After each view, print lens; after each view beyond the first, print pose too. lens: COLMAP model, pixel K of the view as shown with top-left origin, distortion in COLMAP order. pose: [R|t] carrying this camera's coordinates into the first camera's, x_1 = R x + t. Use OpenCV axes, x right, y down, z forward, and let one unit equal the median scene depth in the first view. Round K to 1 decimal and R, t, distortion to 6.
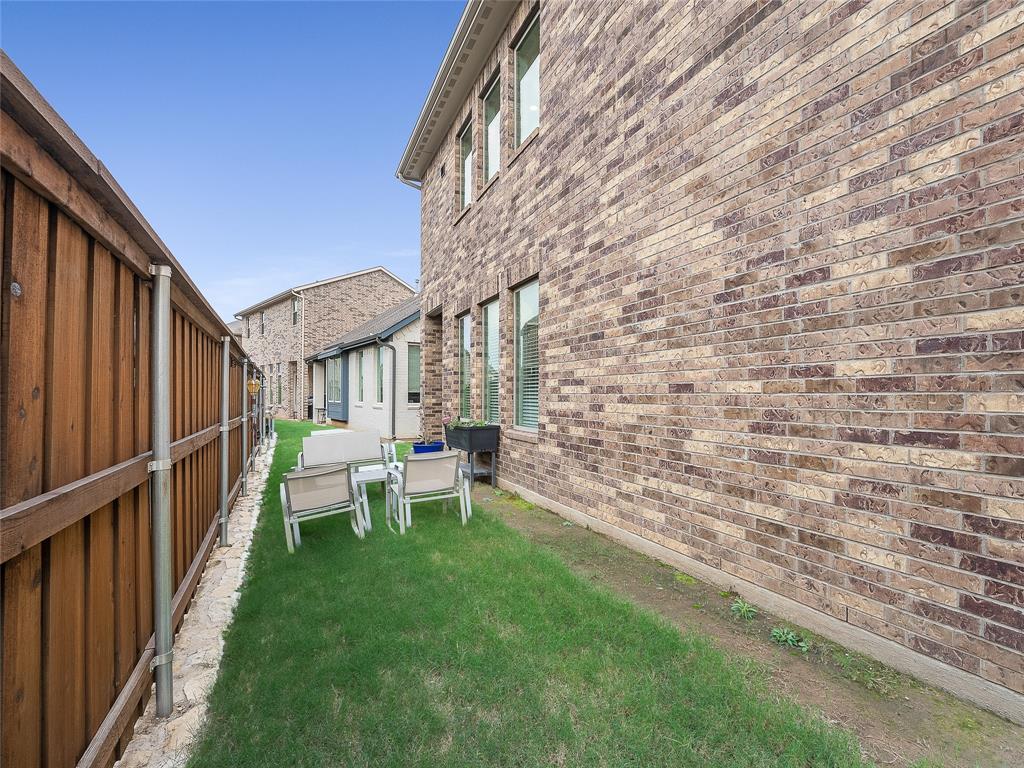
lens RADIAL K [[467.0, 0, 511.7], [0, 467.0, 388.8], [0, 0, 1]] dist [-0.013911, 0.000295]
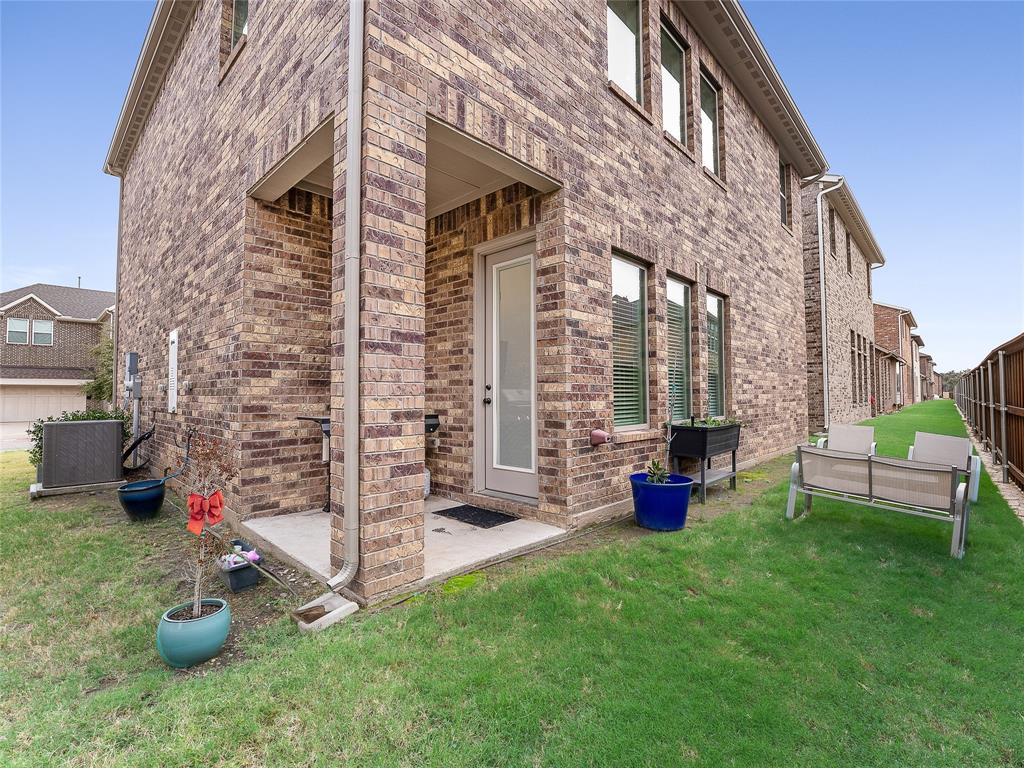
lens RADIAL K [[467.0, 0, 511.2], [0, 467.0, 380.9], [0, 0, 1]] dist [-0.013911, 0.000295]
pose [[-0.373318, 0.030478, 0.927203, -1.038839], [-0.008649, 0.999302, -0.036330, 0.047312], [-0.927663, -0.021582, -0.372794, 2.313646]]
